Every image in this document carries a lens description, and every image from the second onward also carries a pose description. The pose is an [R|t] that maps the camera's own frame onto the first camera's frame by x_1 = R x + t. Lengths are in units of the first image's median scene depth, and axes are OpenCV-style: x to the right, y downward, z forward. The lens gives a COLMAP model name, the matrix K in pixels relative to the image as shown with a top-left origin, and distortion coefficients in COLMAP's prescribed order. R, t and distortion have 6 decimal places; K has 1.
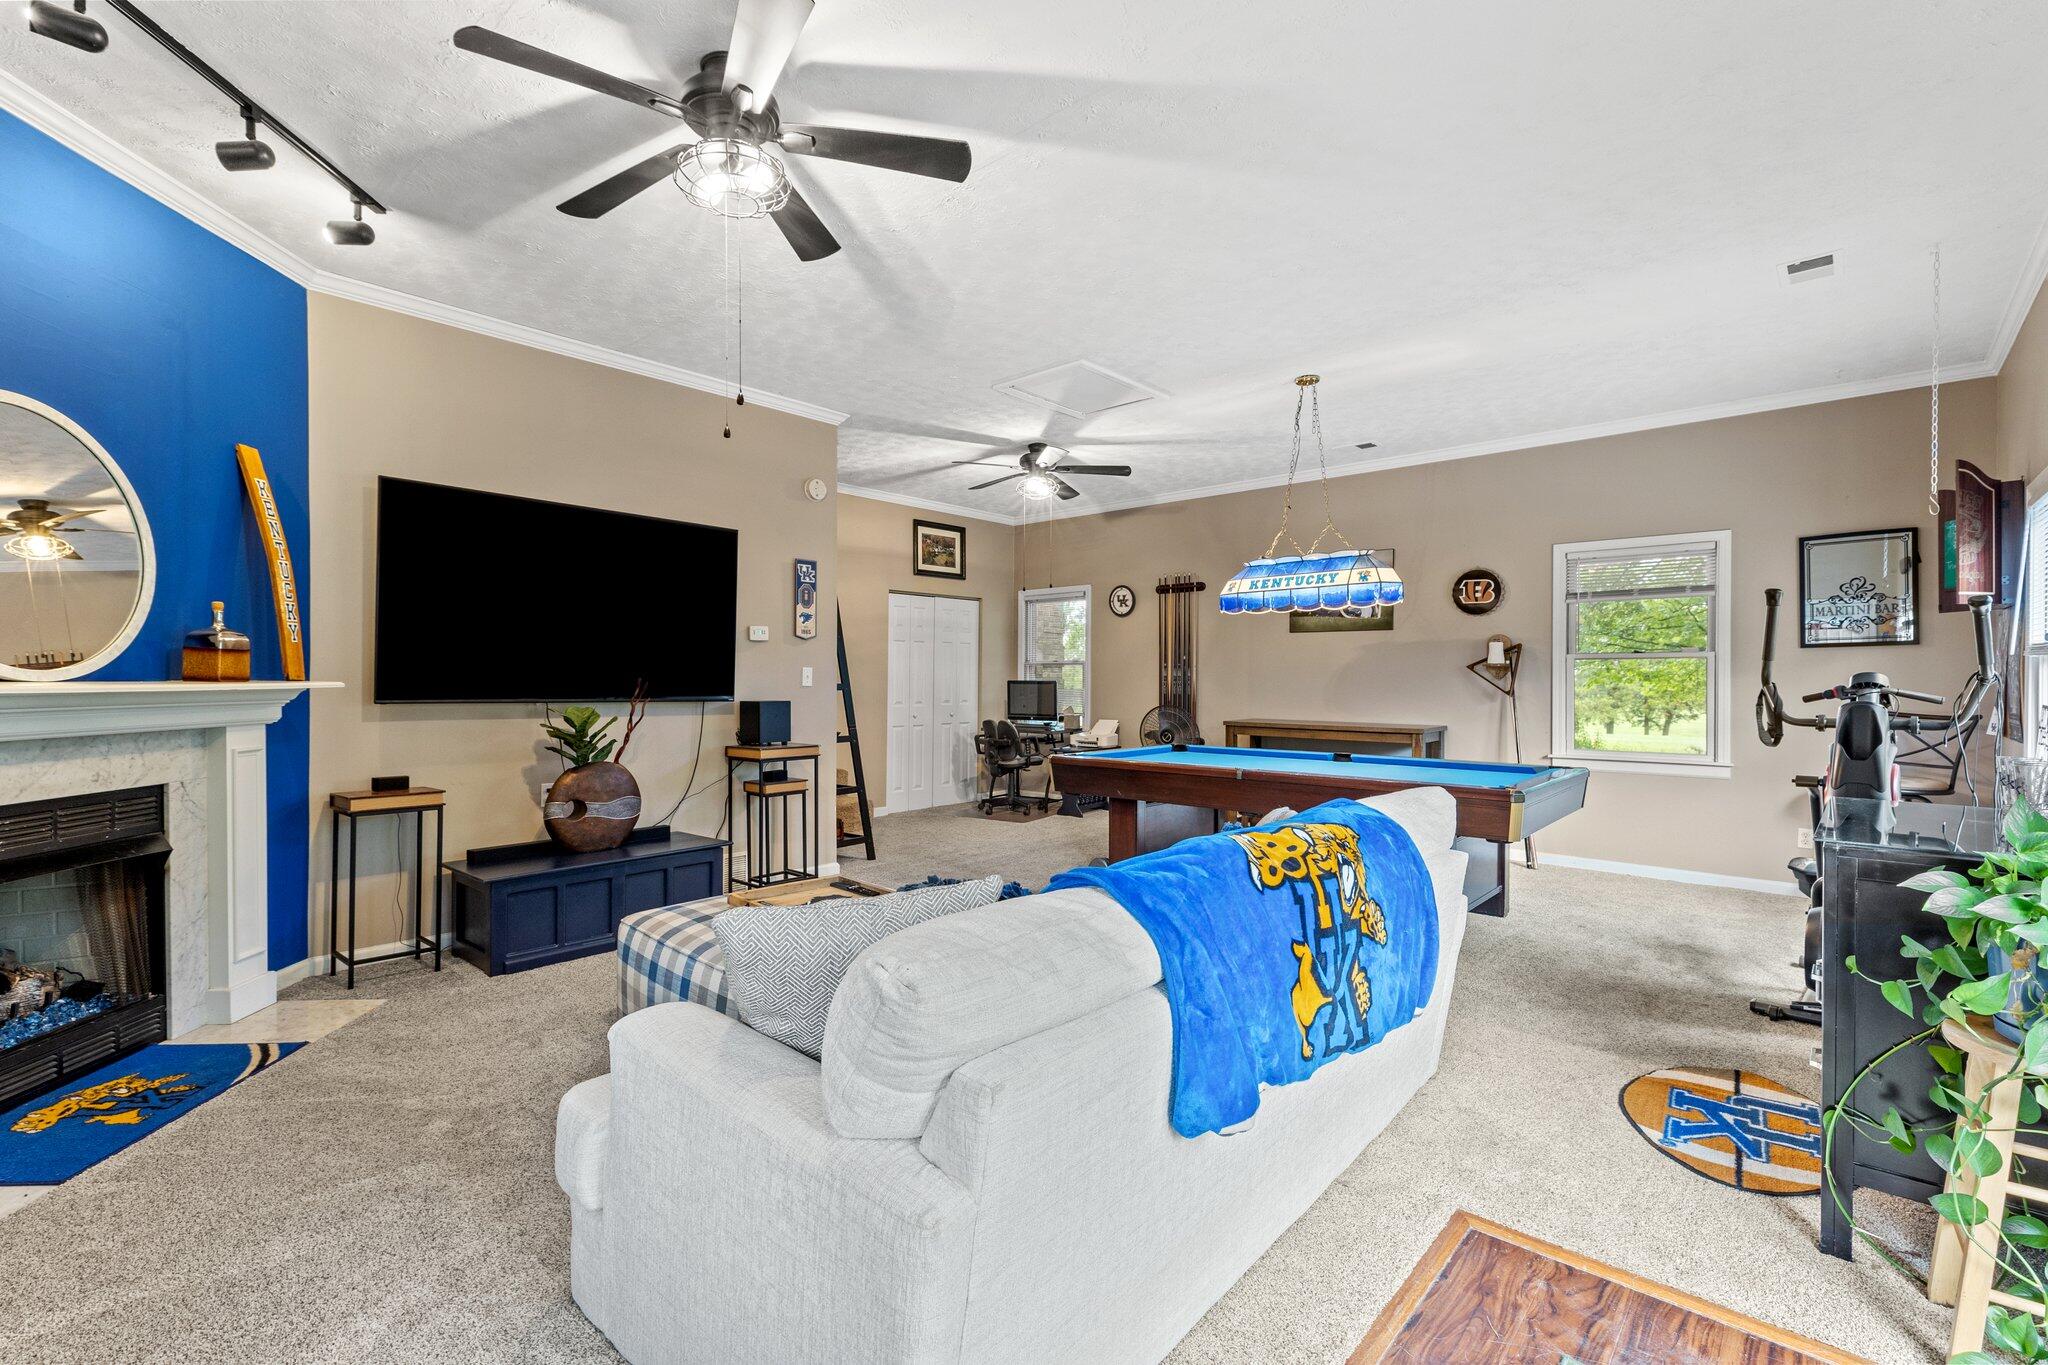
lens RADIAL K [[914.8, 0, 1028.3], [0, 914.8, 686.4], [0, 0, 1]] dist [0.002785, 0.000087]
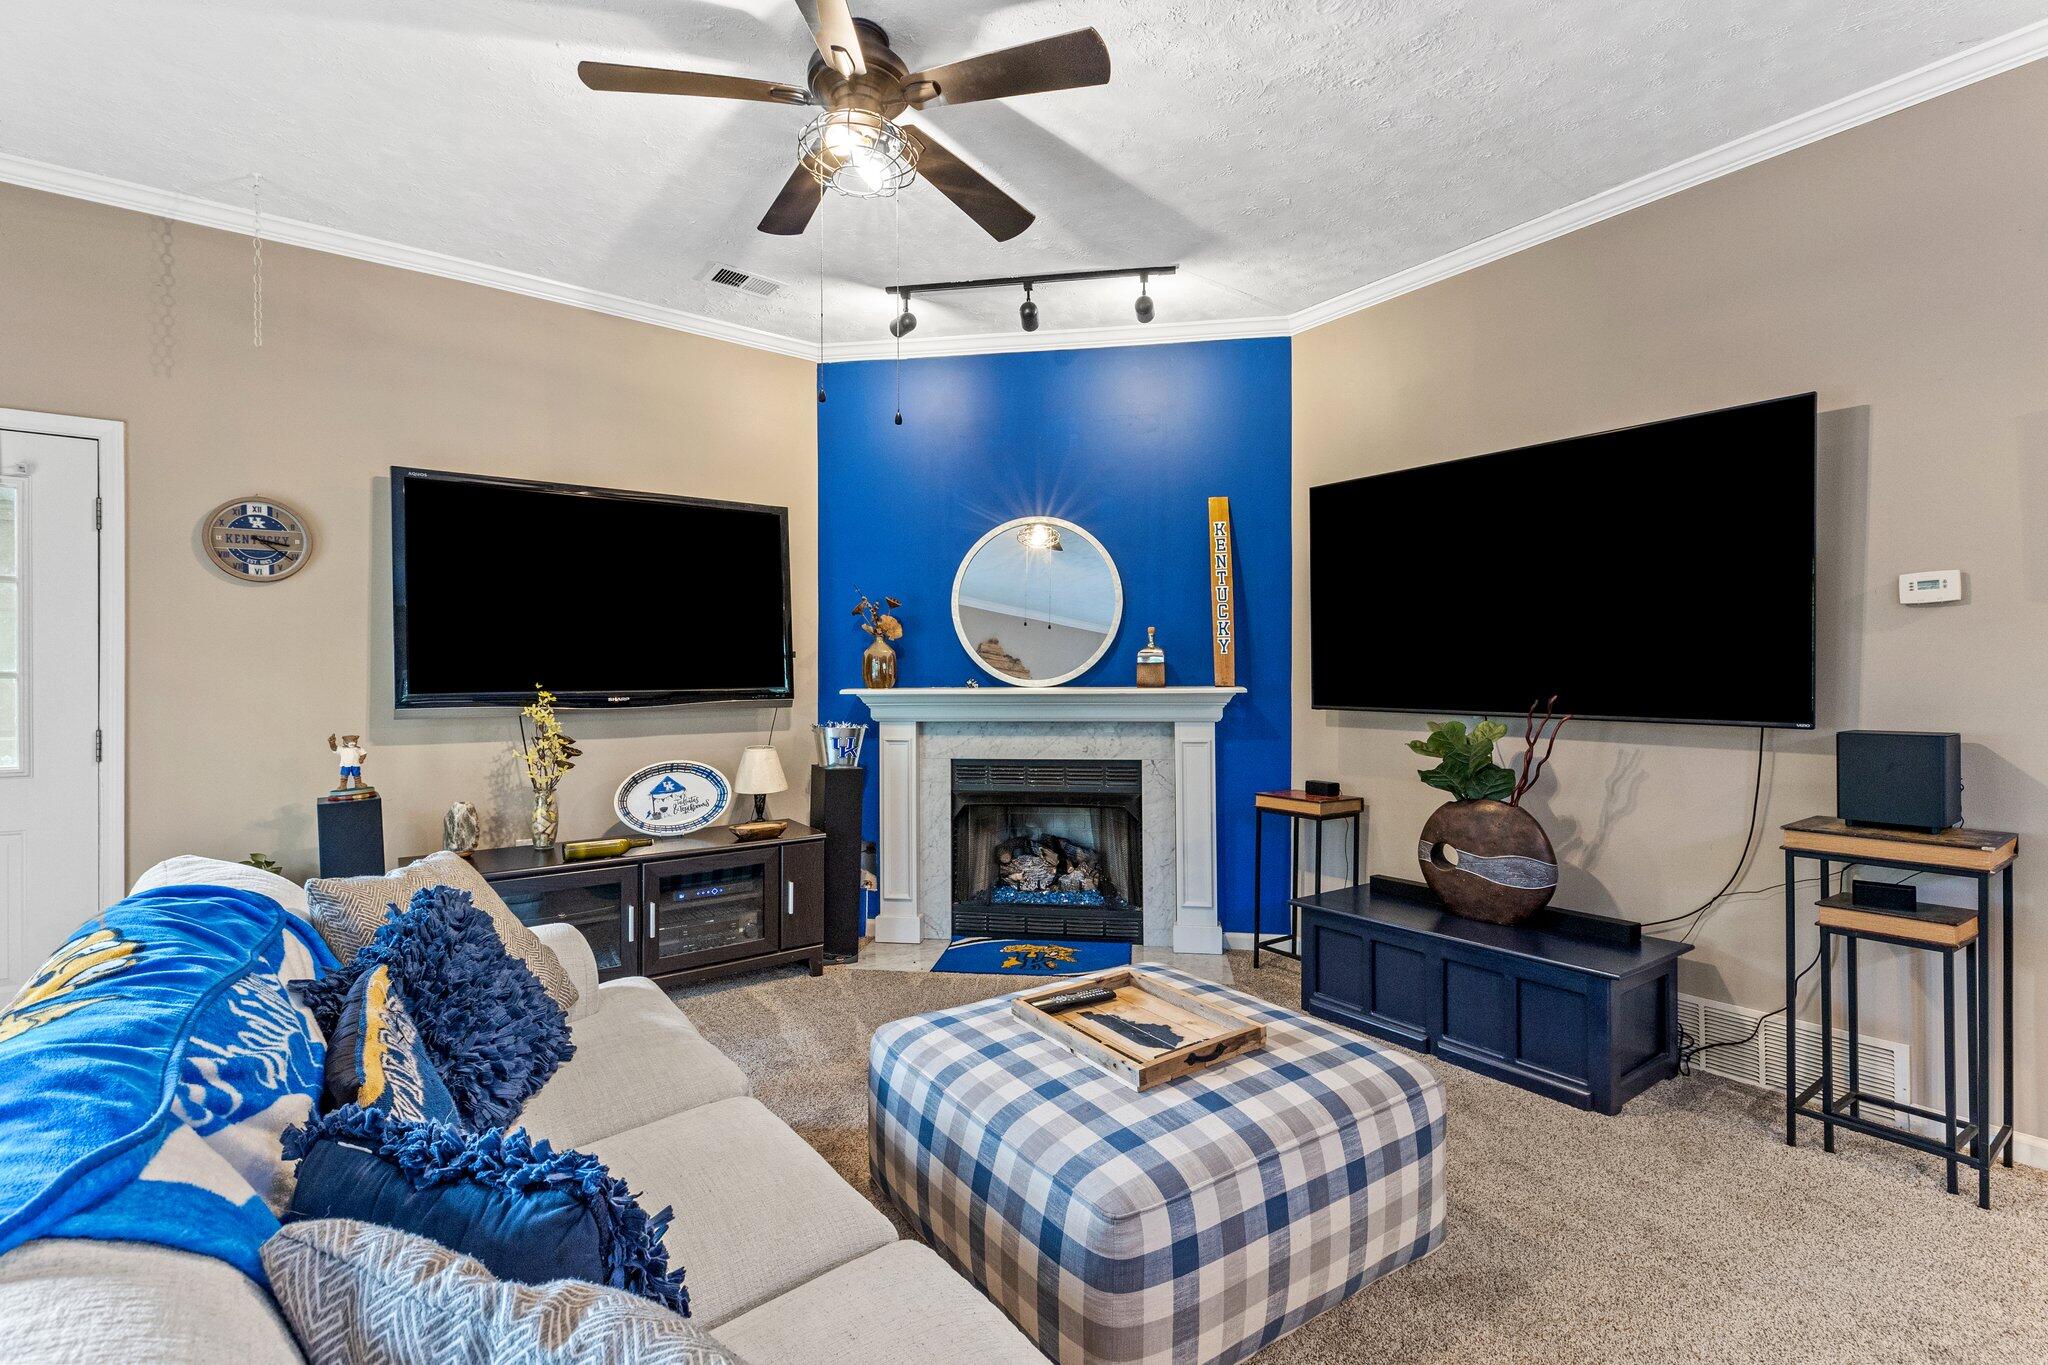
lens RADIAL K [[914.8, 0, 1029.9], [0, 914.8, 667.9], [0, 0, 1]] dist [0.002785, 0.000087]
pose [[-0.223516, -0.014136, -0.974598, 0.413876], [-0.003578, 0.999900, -0.013682, -0.012855], [0.974694, 0.000429, -0.223545, 1.038298]]
